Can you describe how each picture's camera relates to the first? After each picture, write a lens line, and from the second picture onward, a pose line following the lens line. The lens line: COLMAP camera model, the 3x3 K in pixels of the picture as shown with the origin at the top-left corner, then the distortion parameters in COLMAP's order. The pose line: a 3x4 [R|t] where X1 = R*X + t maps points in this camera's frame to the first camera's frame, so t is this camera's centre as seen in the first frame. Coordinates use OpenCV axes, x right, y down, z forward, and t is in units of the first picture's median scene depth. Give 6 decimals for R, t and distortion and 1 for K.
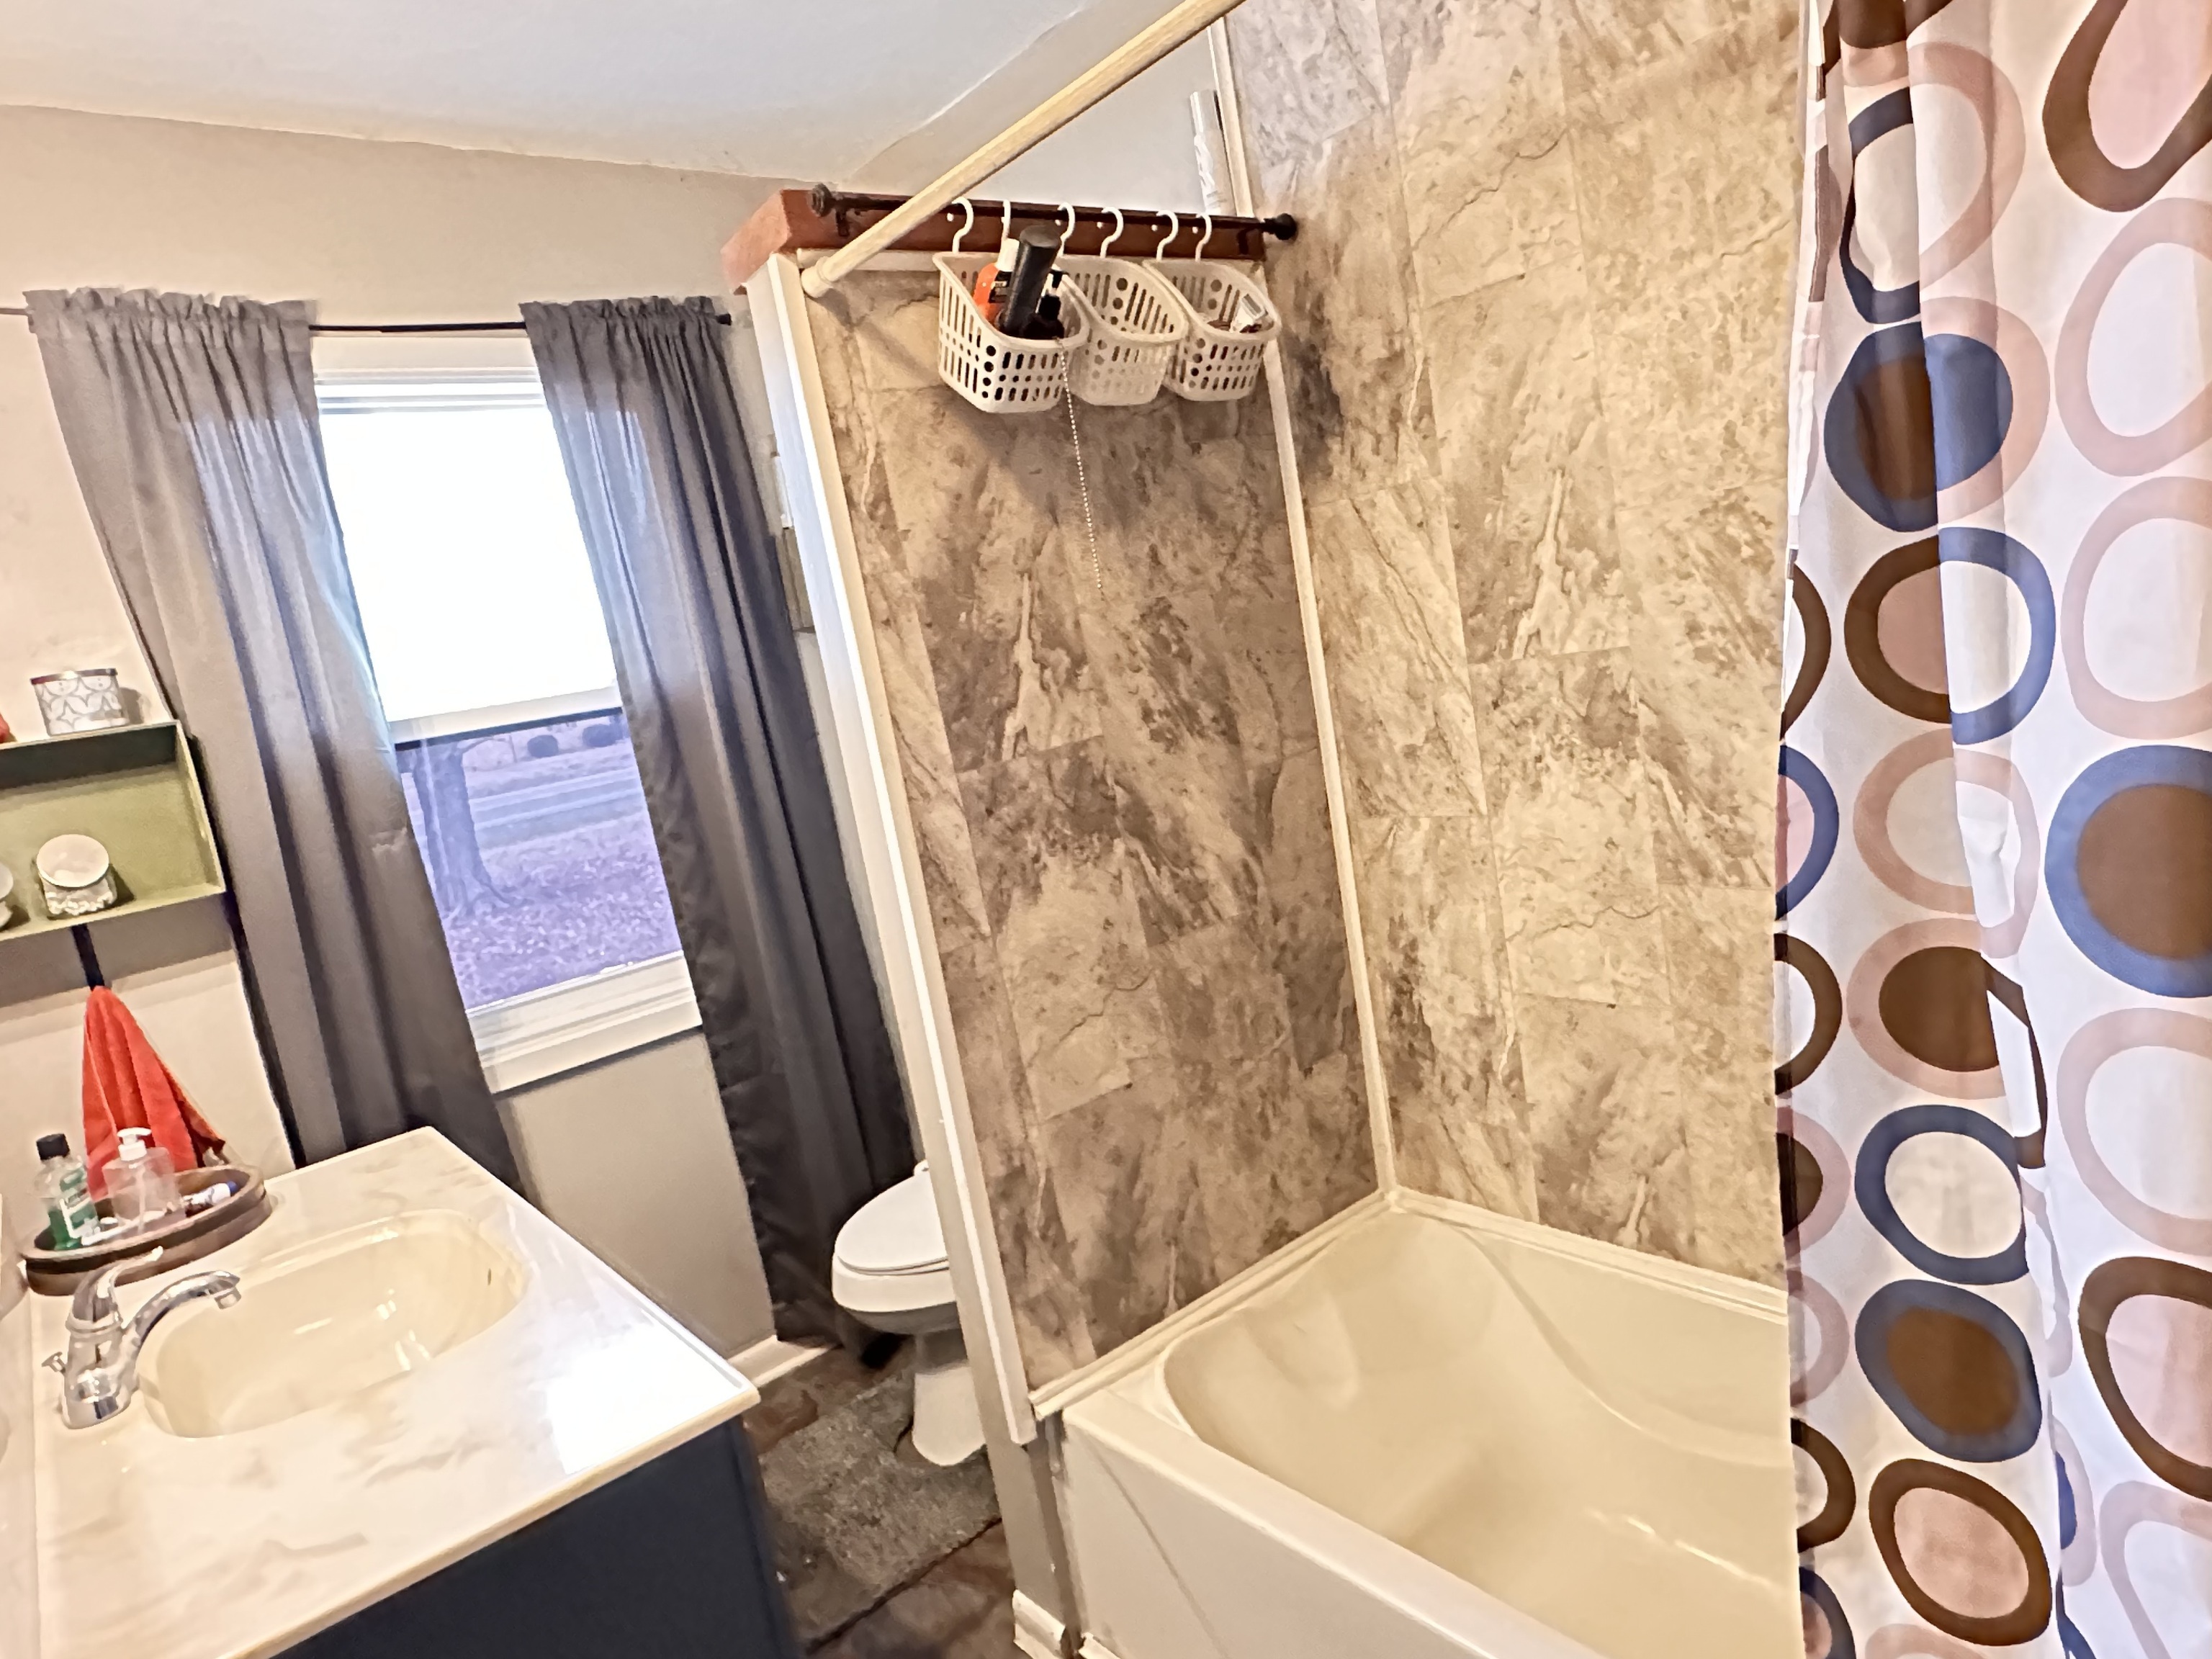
lens RADIAL K [[1320.1, 0, 1104.3], [0, 1320.1, 854.7], [0, 0, 1]] dist [0.000152, 0.002204]
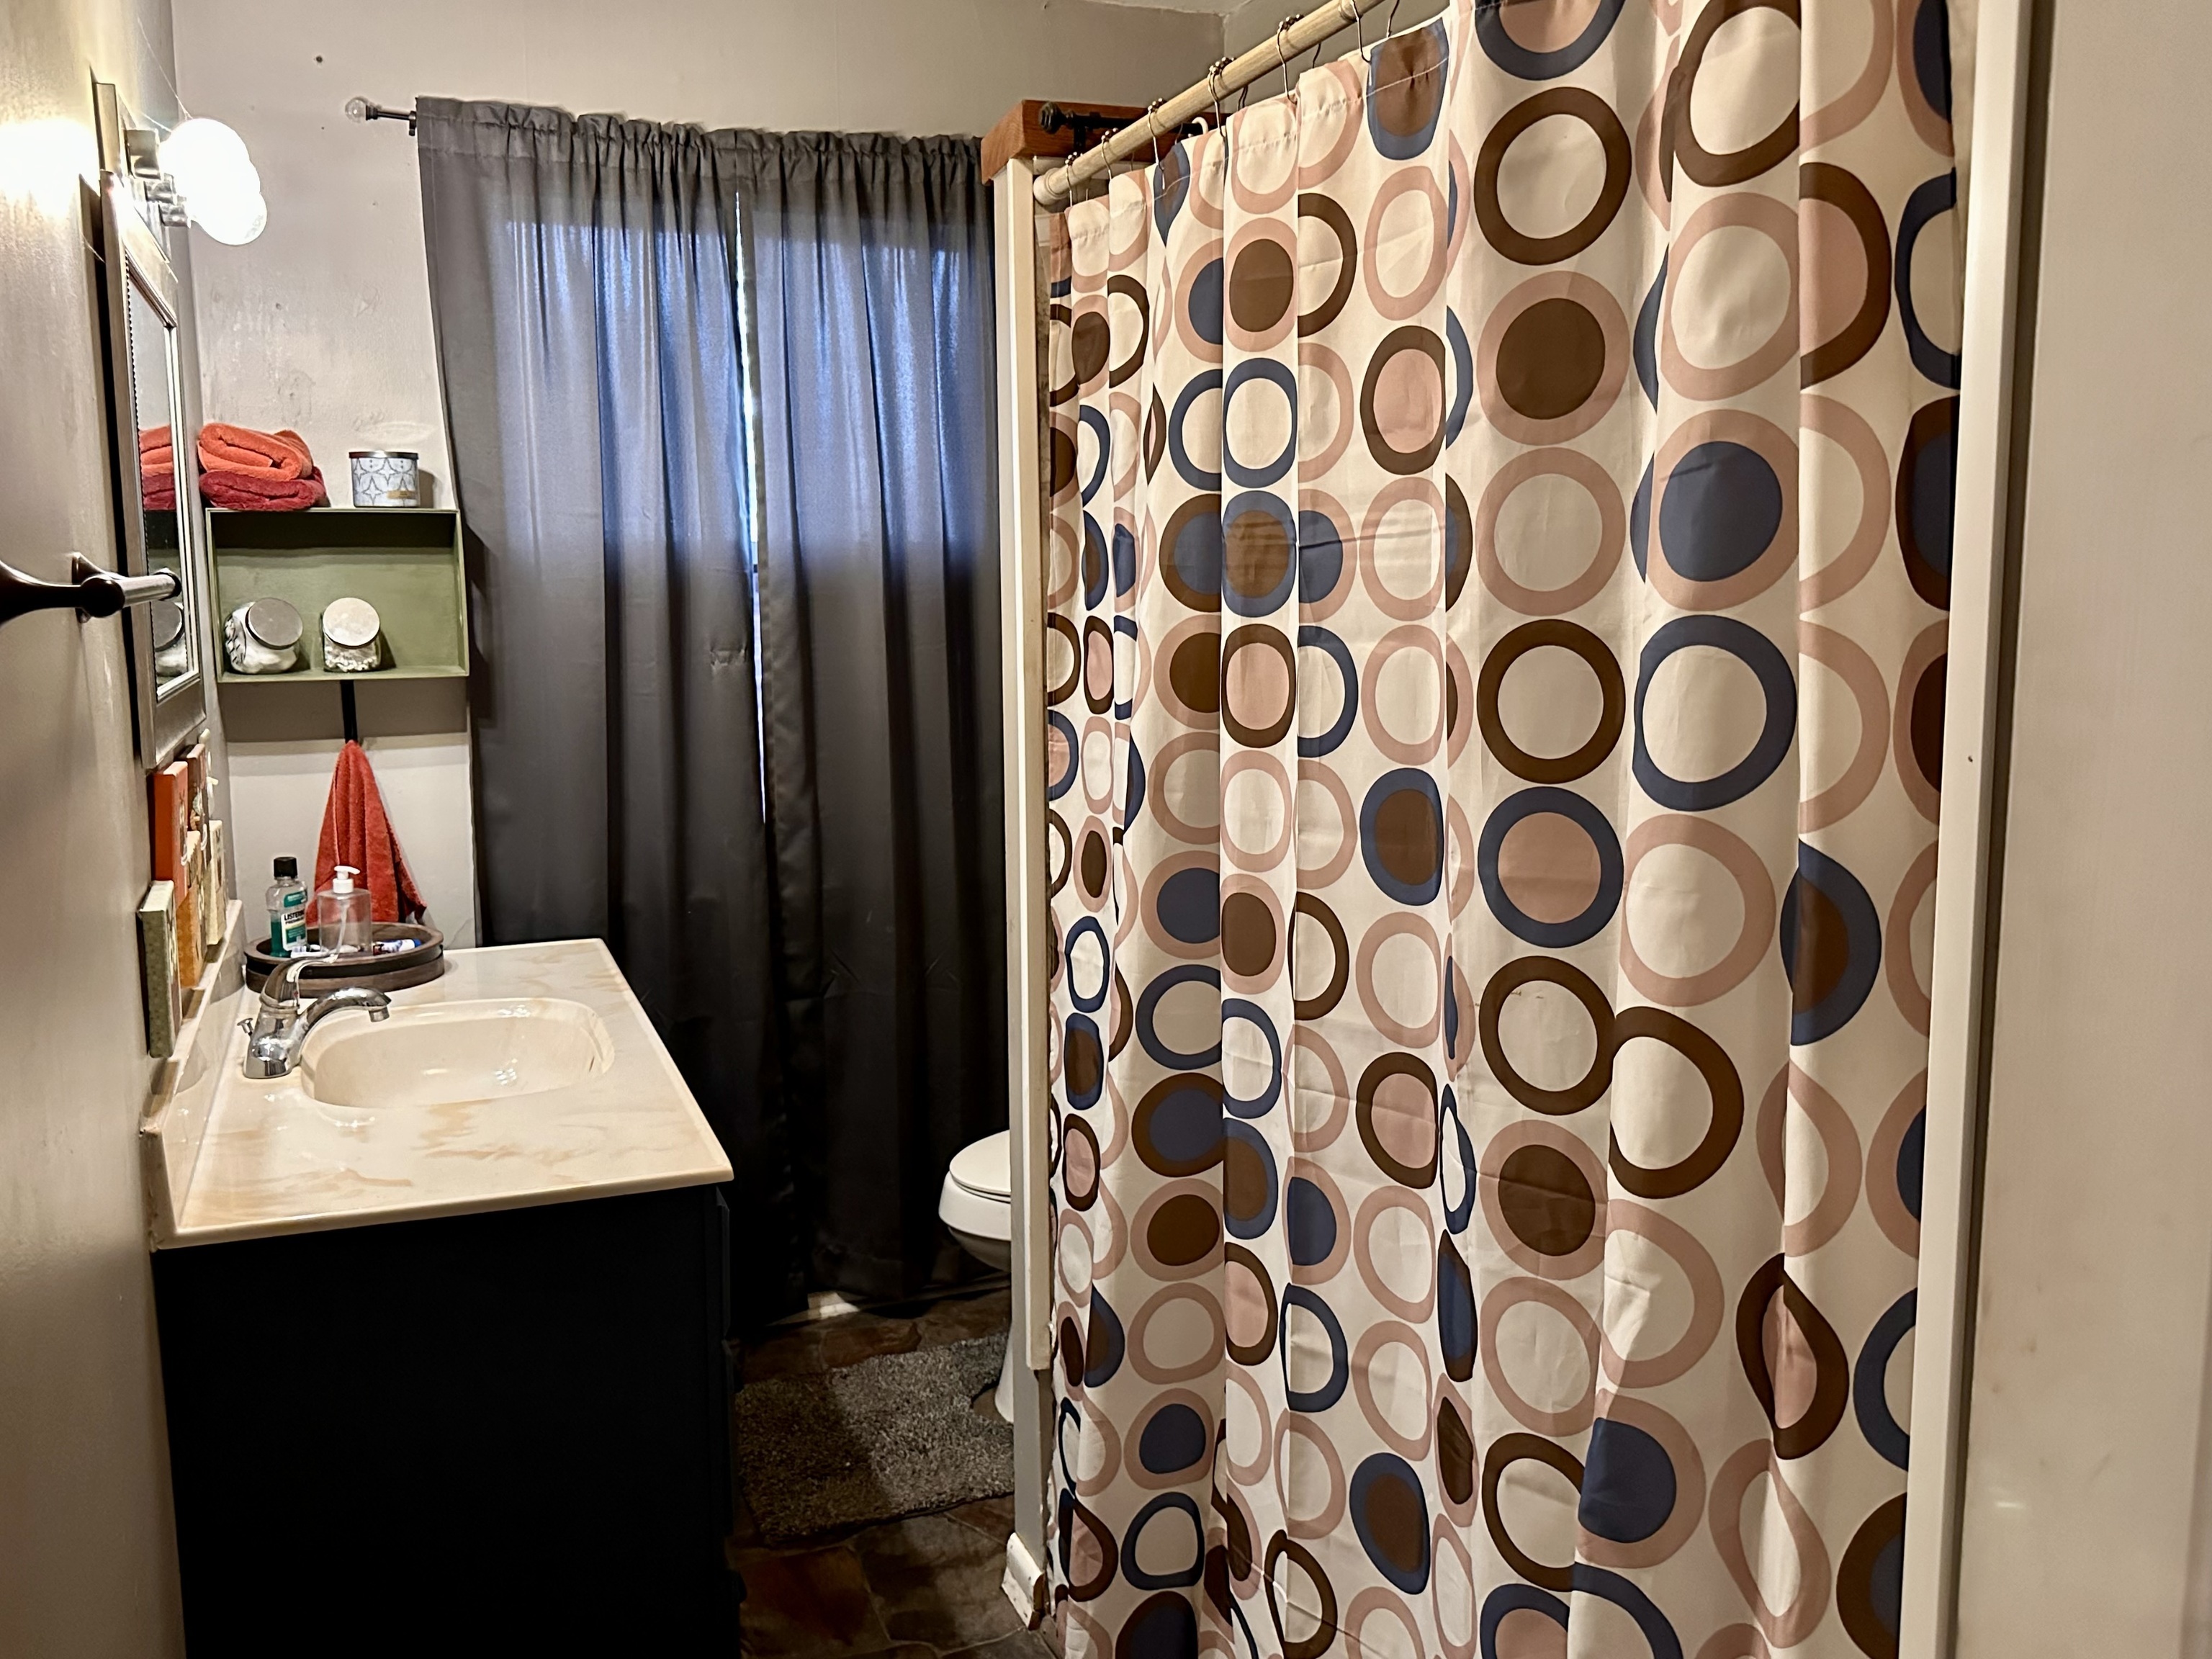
lens RADIAL K [[1843.5, 0, 1101.2], [0, 1843.5, 820.7], [0, 0, 1]] dist [0.165859, -0.320332]
pose [[0.935227, 0.200354, -0.291907, 0.290364], [-0.198801, 0.979404, 0.035296, -0.012628], [0.292966, 0.025021, 0.955795, -0.304759]]
